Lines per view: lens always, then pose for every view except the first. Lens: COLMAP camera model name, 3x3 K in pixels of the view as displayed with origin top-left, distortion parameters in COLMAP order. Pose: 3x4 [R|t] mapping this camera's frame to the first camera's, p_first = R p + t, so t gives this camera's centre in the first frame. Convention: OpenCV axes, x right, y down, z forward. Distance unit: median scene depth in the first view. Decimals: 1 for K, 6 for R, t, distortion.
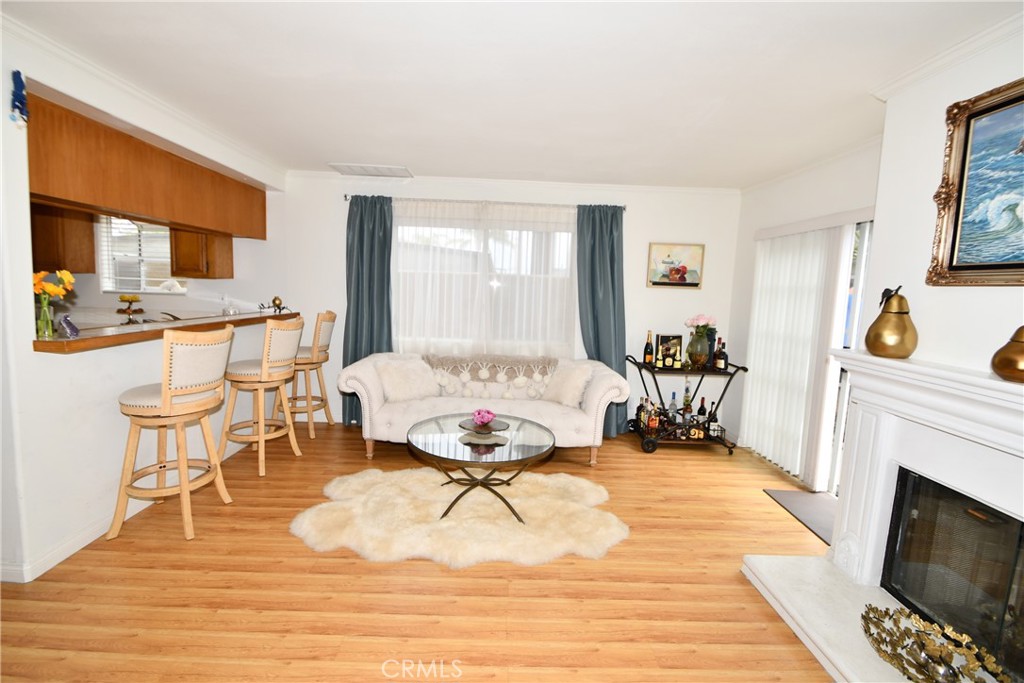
lens RADIAL K [[448.2, 0, 504.5], [0, 448.2, 331.3], [0, 0, 1]] dist [0.017927, -0.019526]
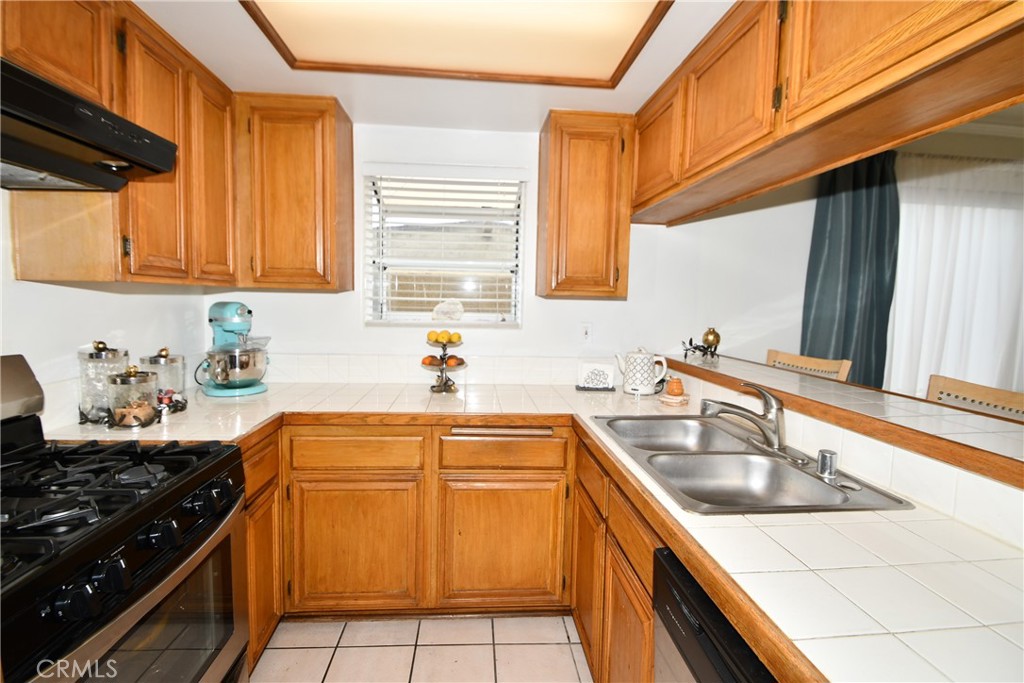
lens RADIAL K [[448.2, 0, 504.5], [0, 448.2, 331.3], [0, 0, 1]] dist [0.017927, -0.019526]
pose [[0.997645, -0.020293, 0.065524, -1.047197], [0.022082, 0.999400, -0.026697, -0.084653], [-0.064943, 0.028081, 0.997494, 0.617600]]
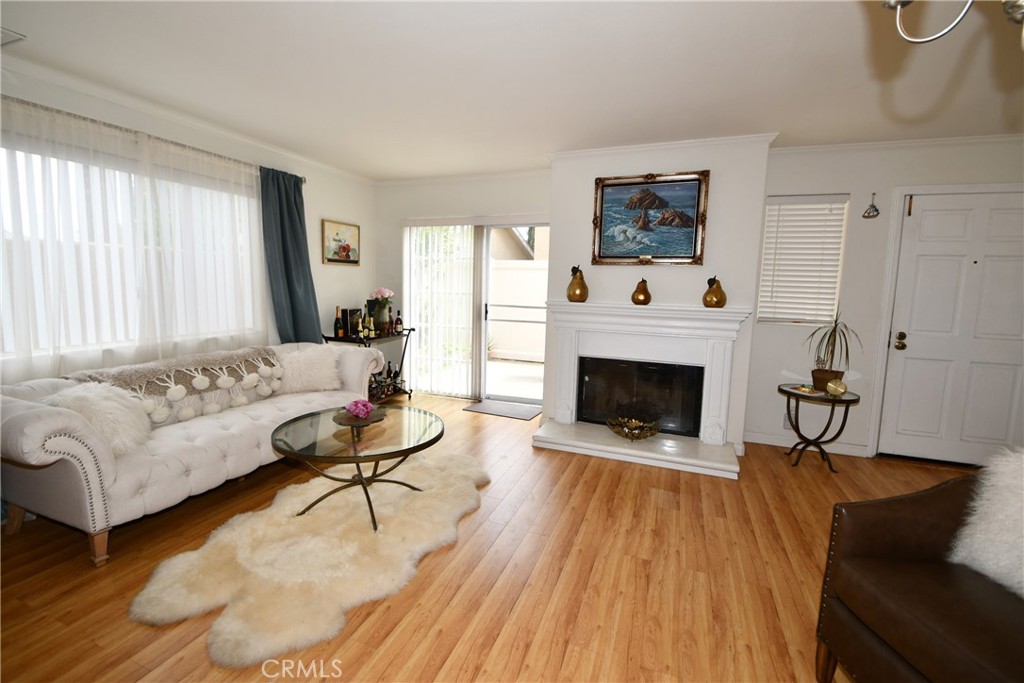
lens RADIAL K [[448.2, 0, 504.5], [0, 448.2, 331.3], [0, 0, 1]] dist [0.017927, -0.019526]
pose [[0.375480, -0.127629, 0.918001, -0.653550], [0.081868, 0.991169, 0.104315, -0.027604], [-0.923208, 0.035987, 0.382613, 0.339105]]
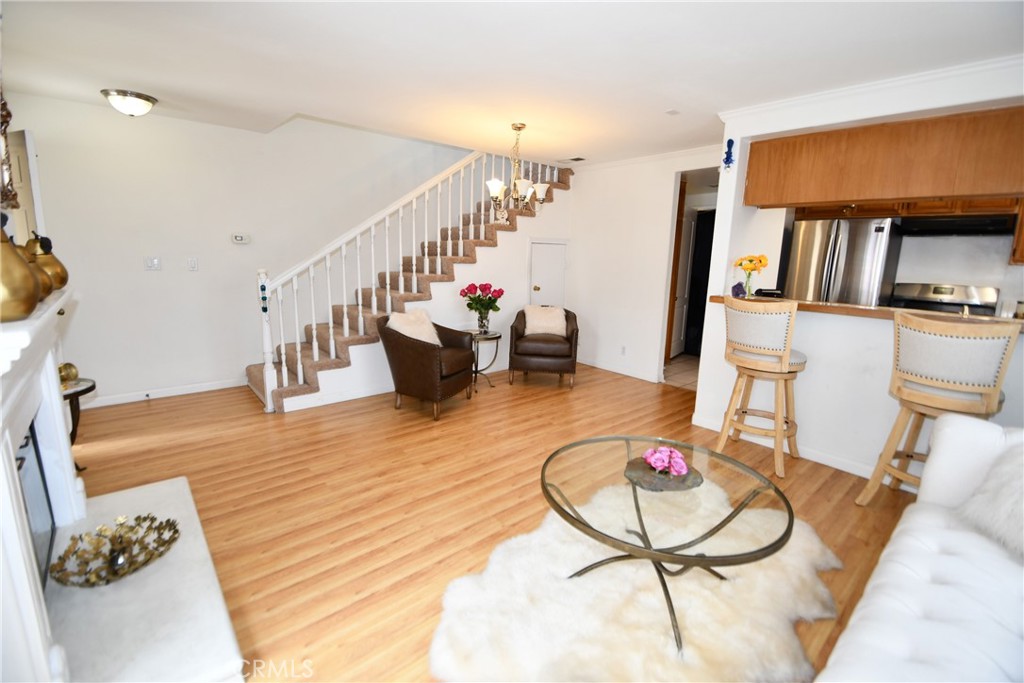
lens RADIAL K [[448.2, 0, 504.5], [0, 448.2, 331.3], [0, 0, 1]] dist [0.017927, -0.019526]
pose [[-0.764226, 0.053631, -0.642715, 0.448602], [-0.118164, 0.968025, 0.221280, -0.082596], [0.634031, 0.245054, -0.733453, 1.123138]]
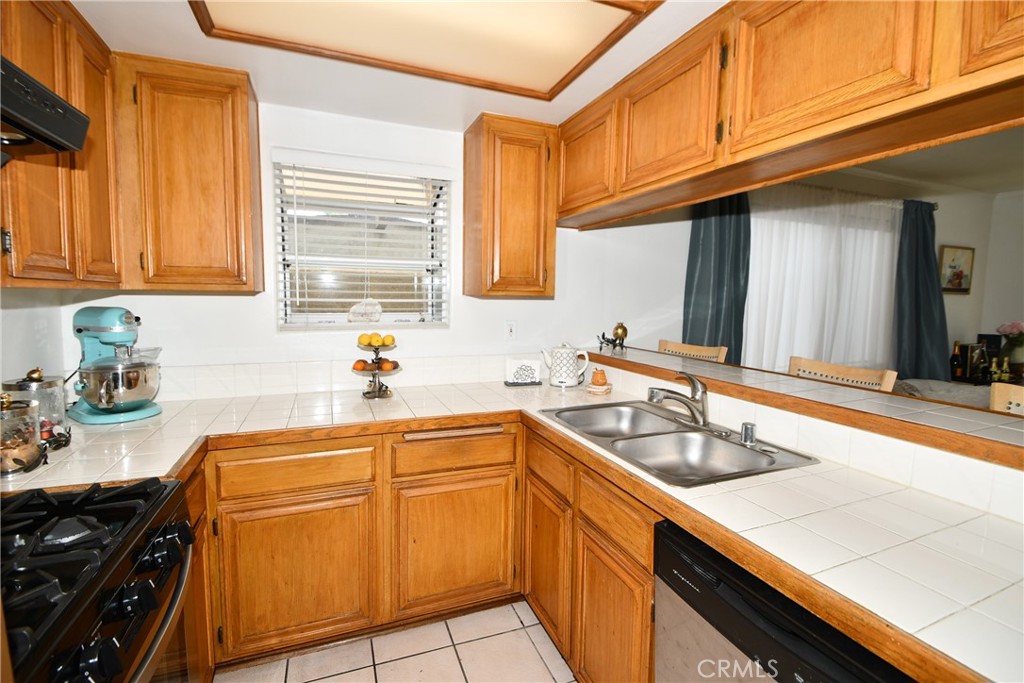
lens RADIAL K [[448.2, 0, 504.5], [0, 448.2, 331.3], [0, 0, 1]] dist [0.017927, -0.019526]
pose [[0.934466, -0.052798, 0.352117, -1.148562], [0.057303, 0.998354, -0.002377, -0.096708], [-0.351411, 0.022399, 0.935953, 0.630991]]
